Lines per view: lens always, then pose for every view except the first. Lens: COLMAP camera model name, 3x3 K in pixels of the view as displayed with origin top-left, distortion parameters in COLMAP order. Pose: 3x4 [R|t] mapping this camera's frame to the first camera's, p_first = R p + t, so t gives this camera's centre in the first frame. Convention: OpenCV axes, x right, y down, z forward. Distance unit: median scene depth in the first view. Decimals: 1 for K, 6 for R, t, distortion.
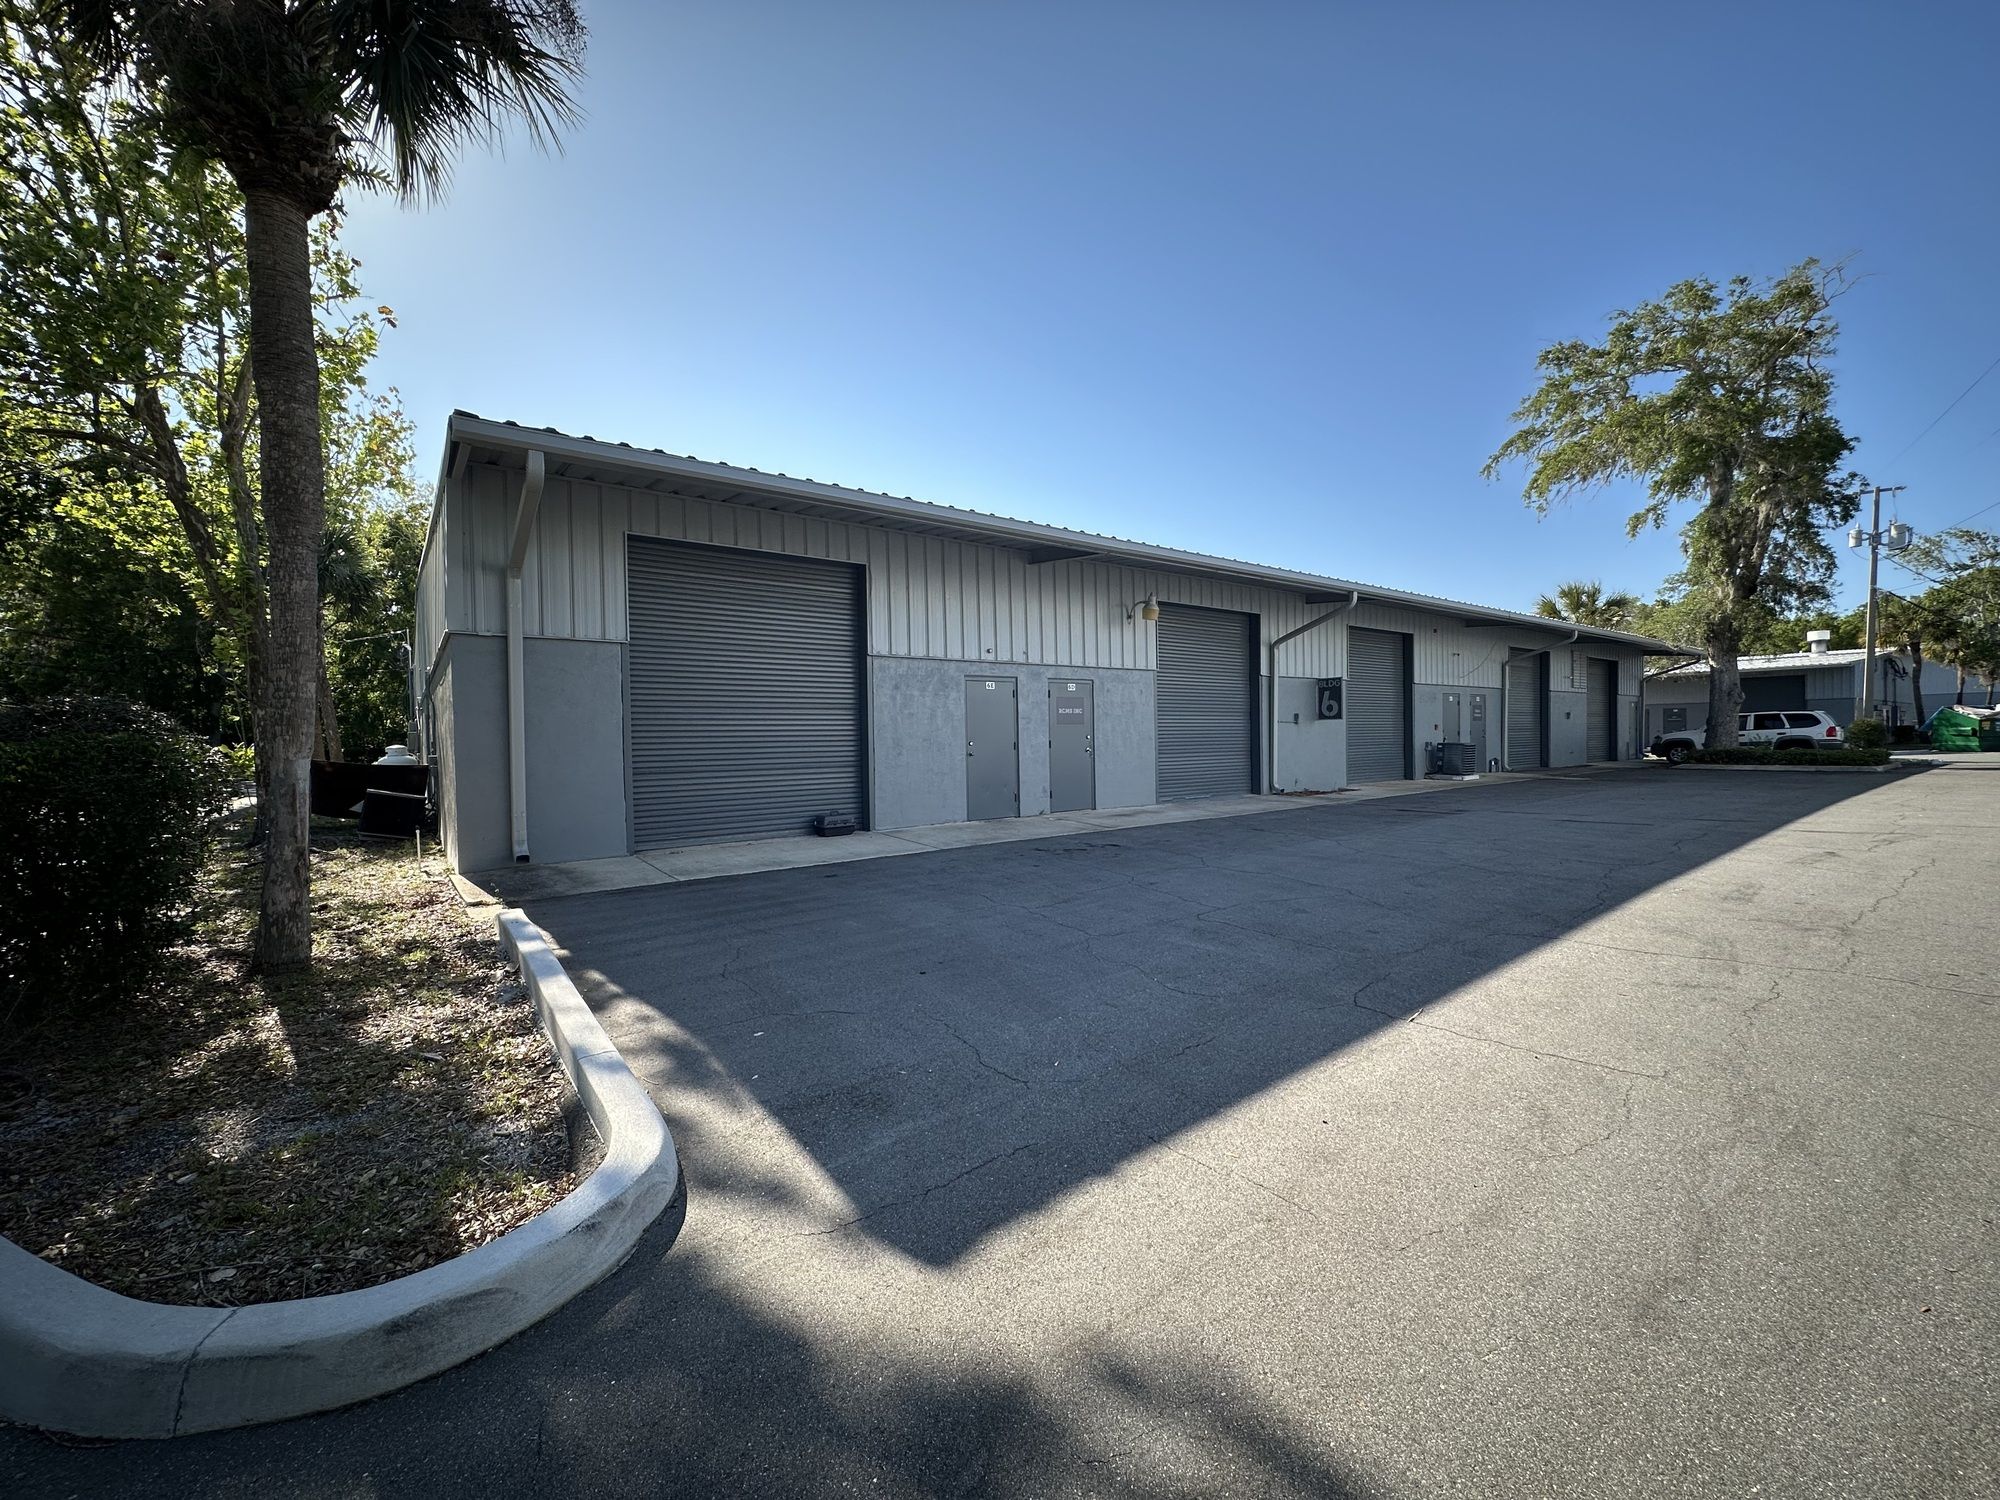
lens RADIAL K [[801.1, 0, 1000.5], [0, 801.1, 754.6], [0, 0, 1]] dist [-0.001980, 0.000827]
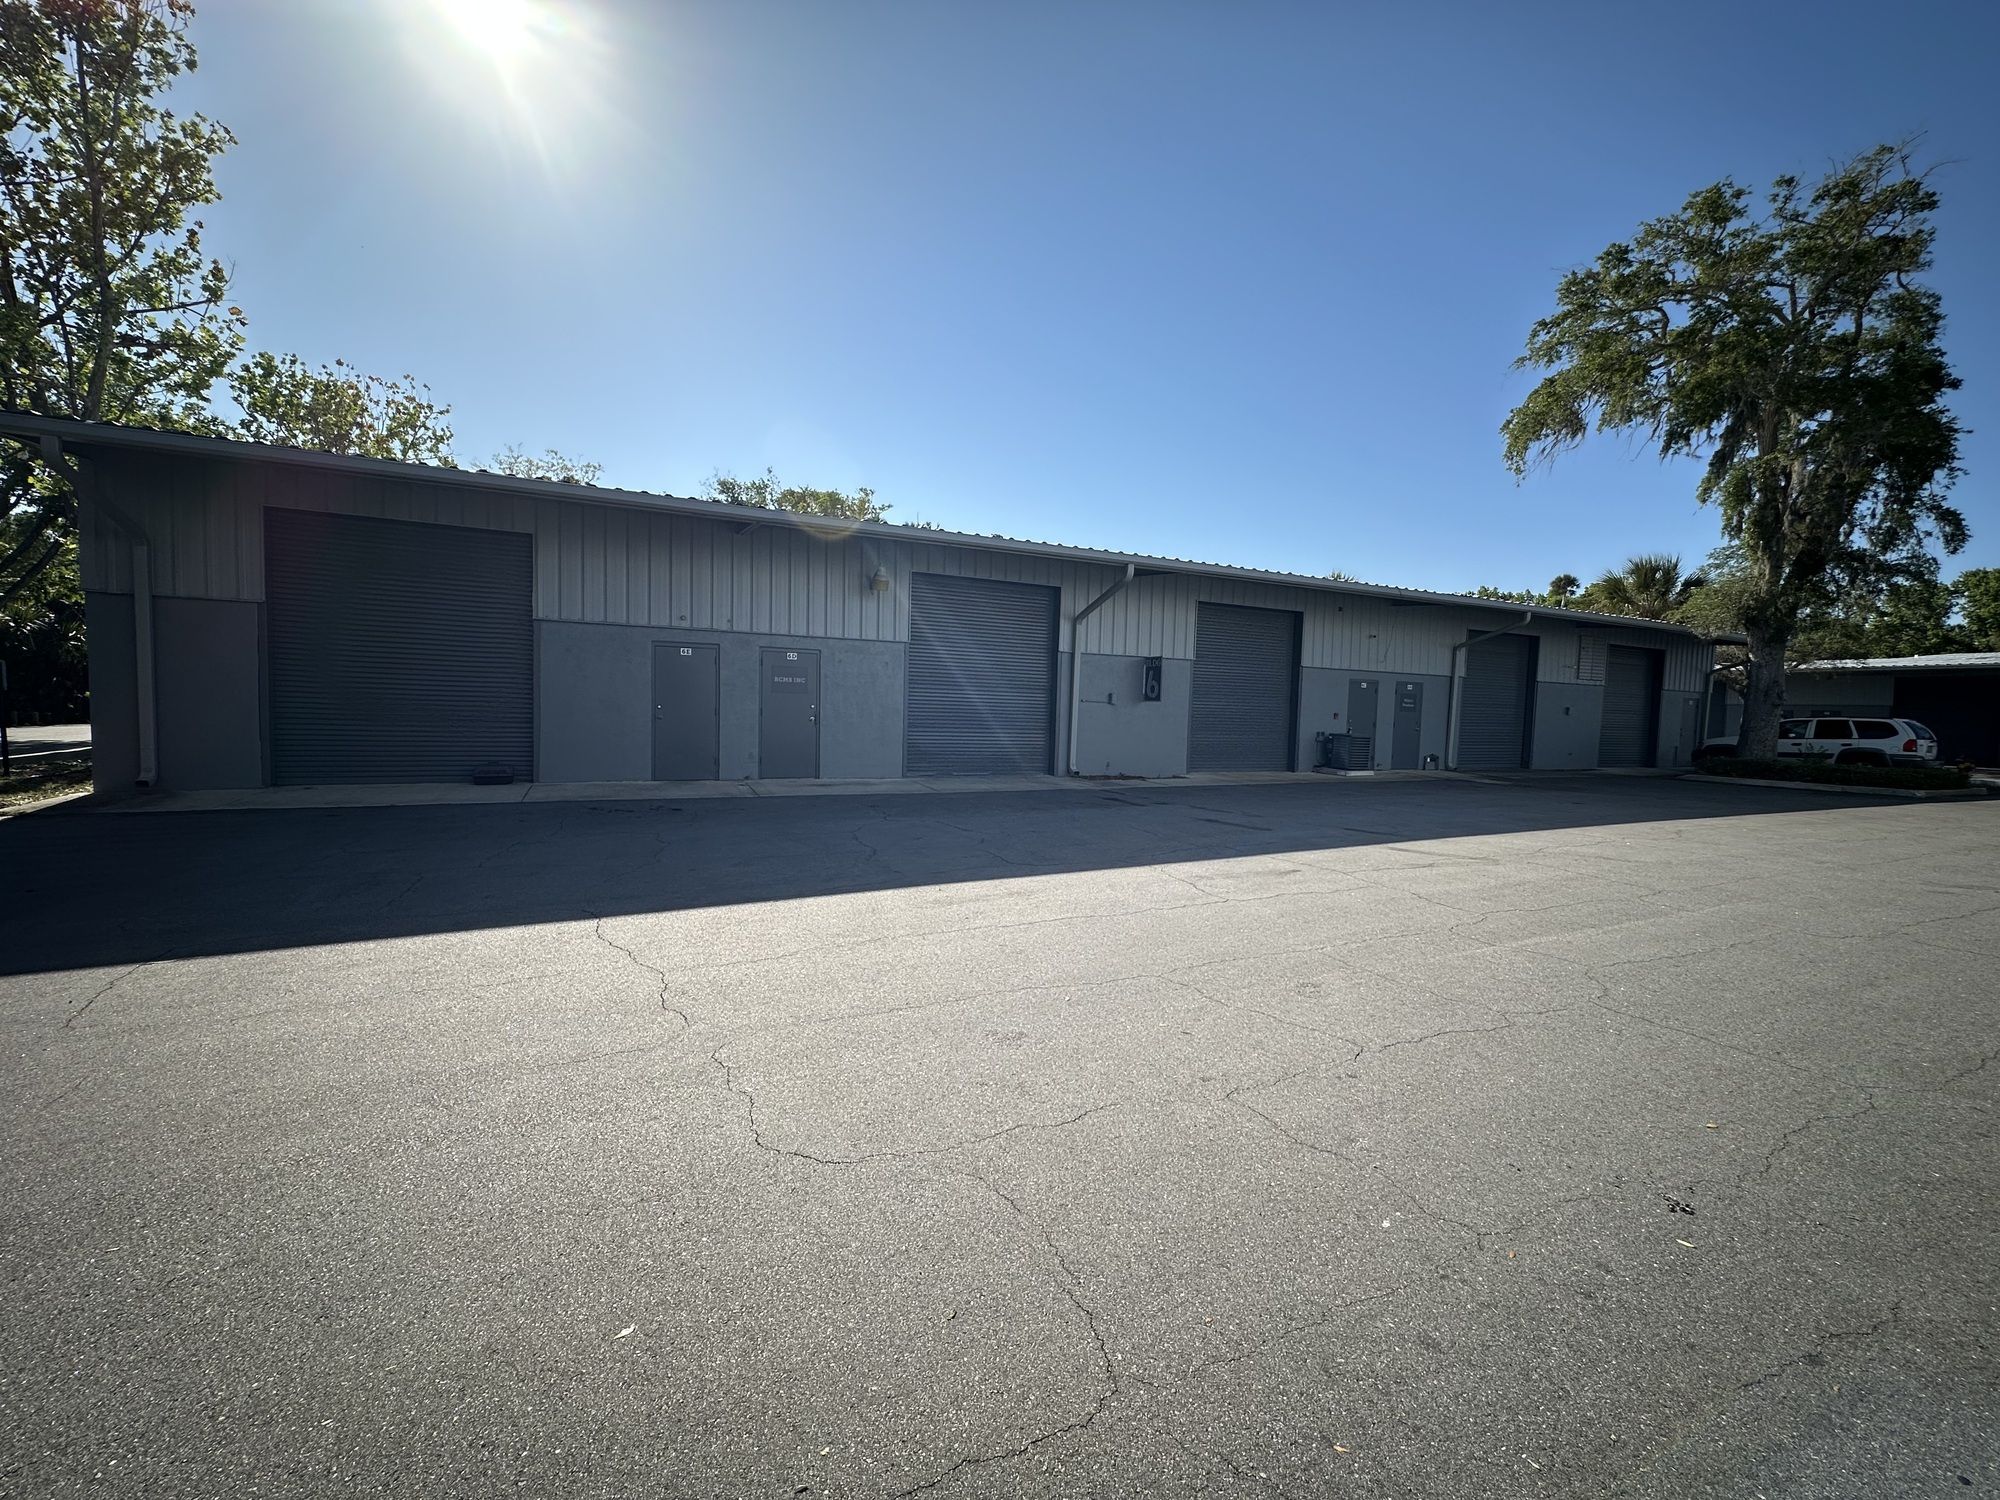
lens RADIAL K [[801.1, 0, 1004.4], [0, 801.1, 757.5], [0, 0, 1]] dist [-0.001980, 0.000827]
pose [[0.979873, 0.057055, -0.191296, 0.425078], [-0.049156, 0.997741, 0.045791, -0.012337], [0.193476, -0.035466, 0.980464, 0.042231]]
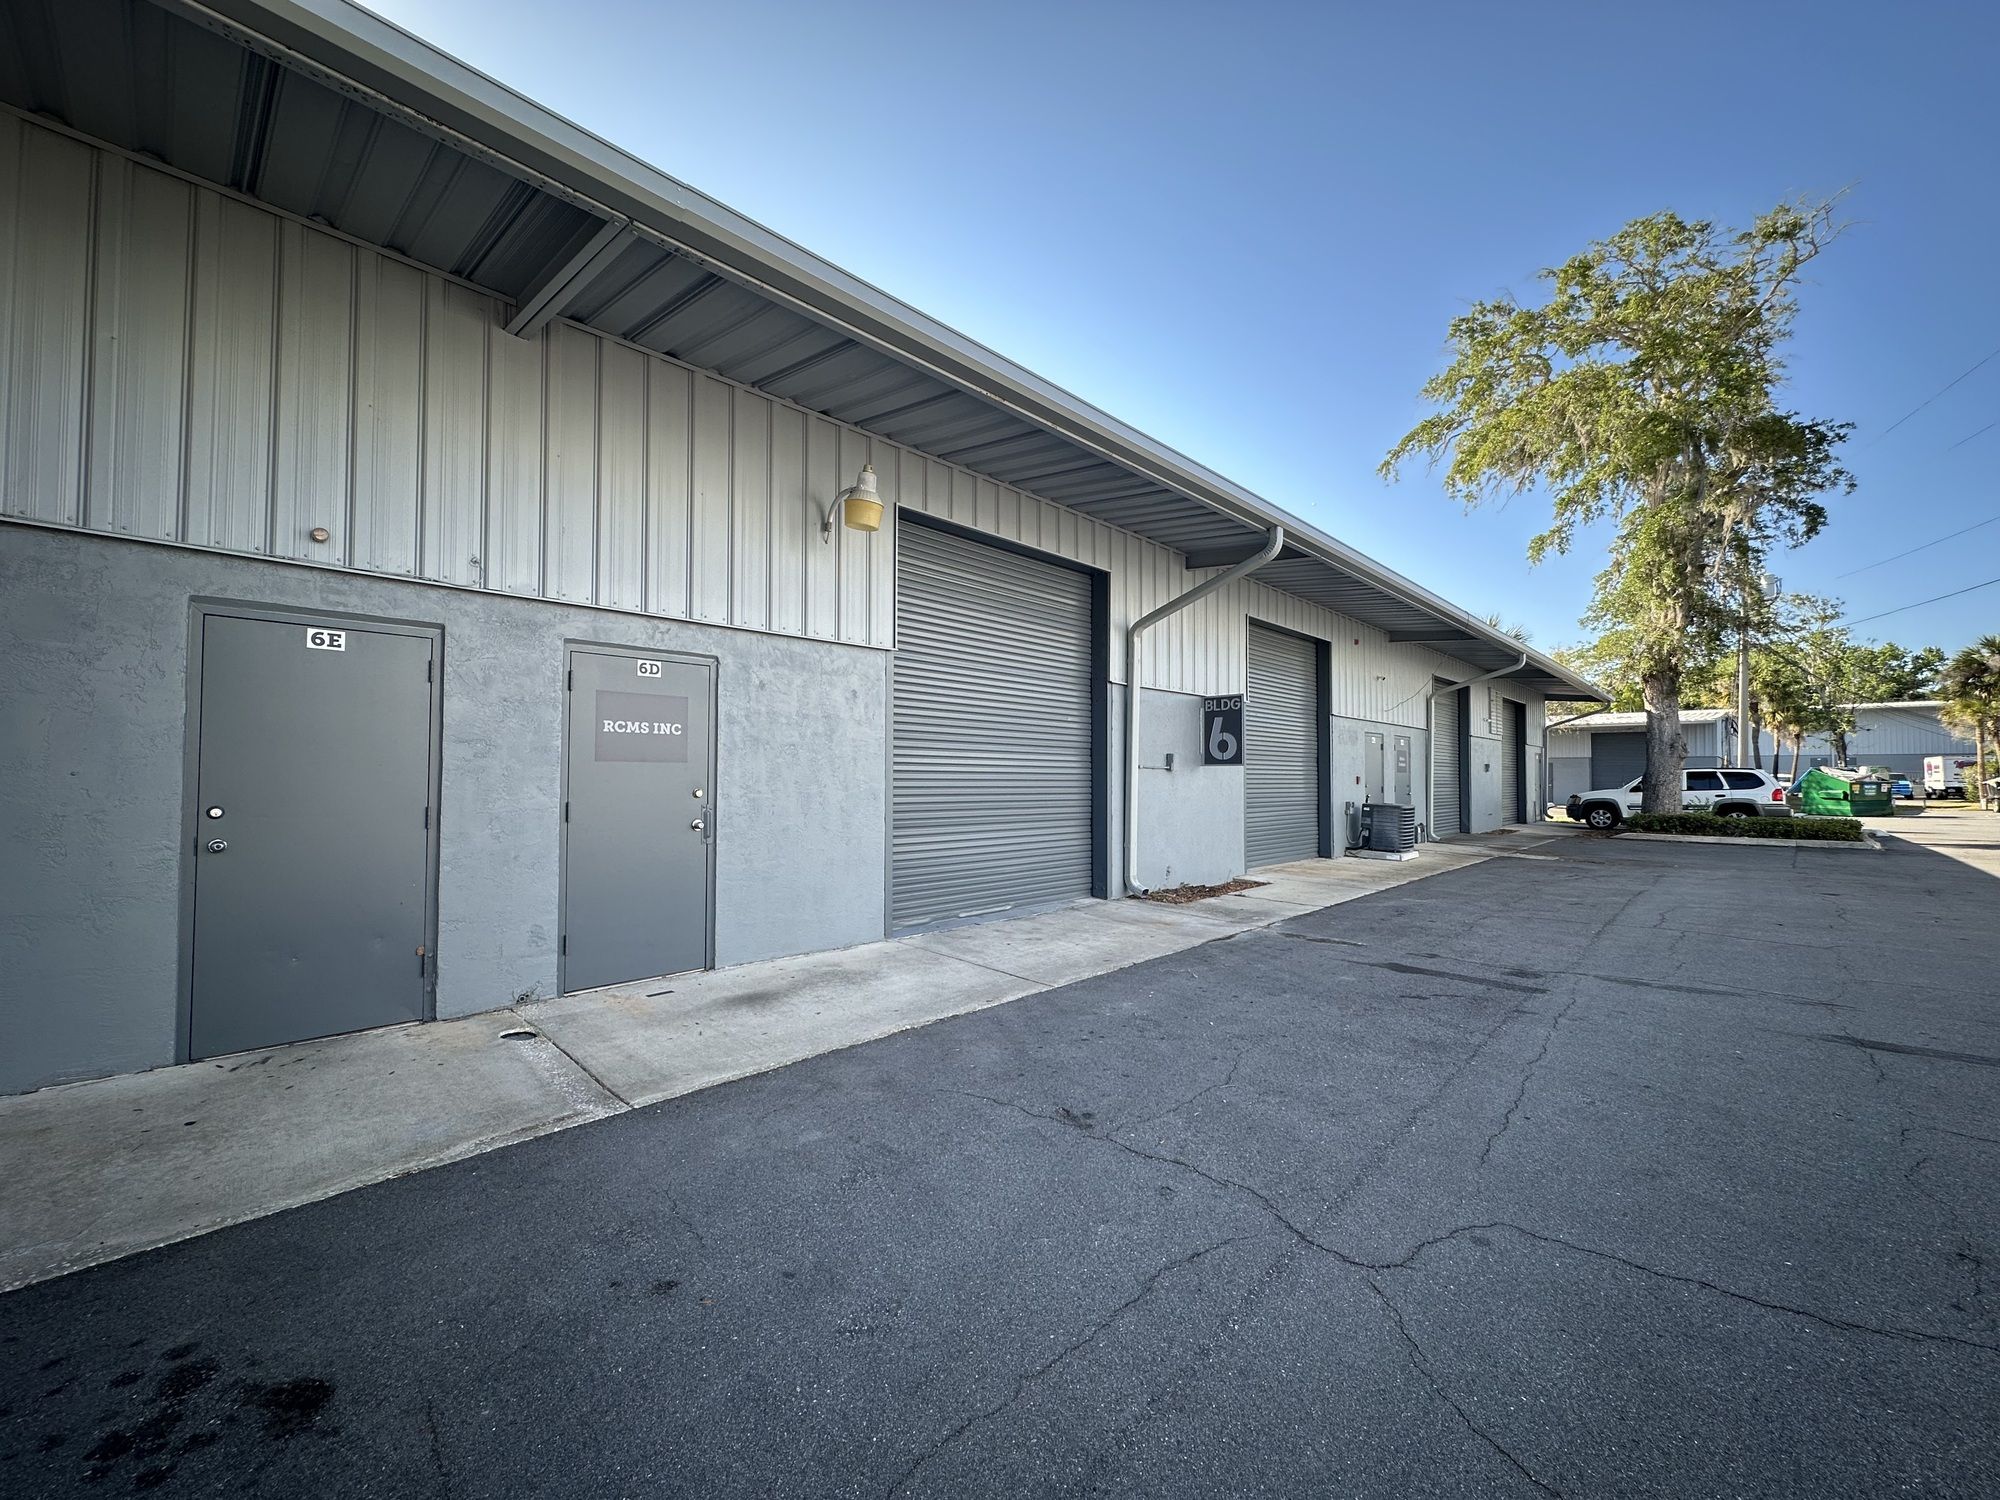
lens RADIAL K [[801.1, 0, 998.4], [0, 801.1, 755.0], [0, 0, 1]] dist [-0.001980, 0.000827]
pose [[0.986814, 0.026949, 0.159599, 0.153169], [-0.019114, 0.998545, -0.050427, -0.018374], [-0.160726, 0.046712, 0.985893, 0.443461]]
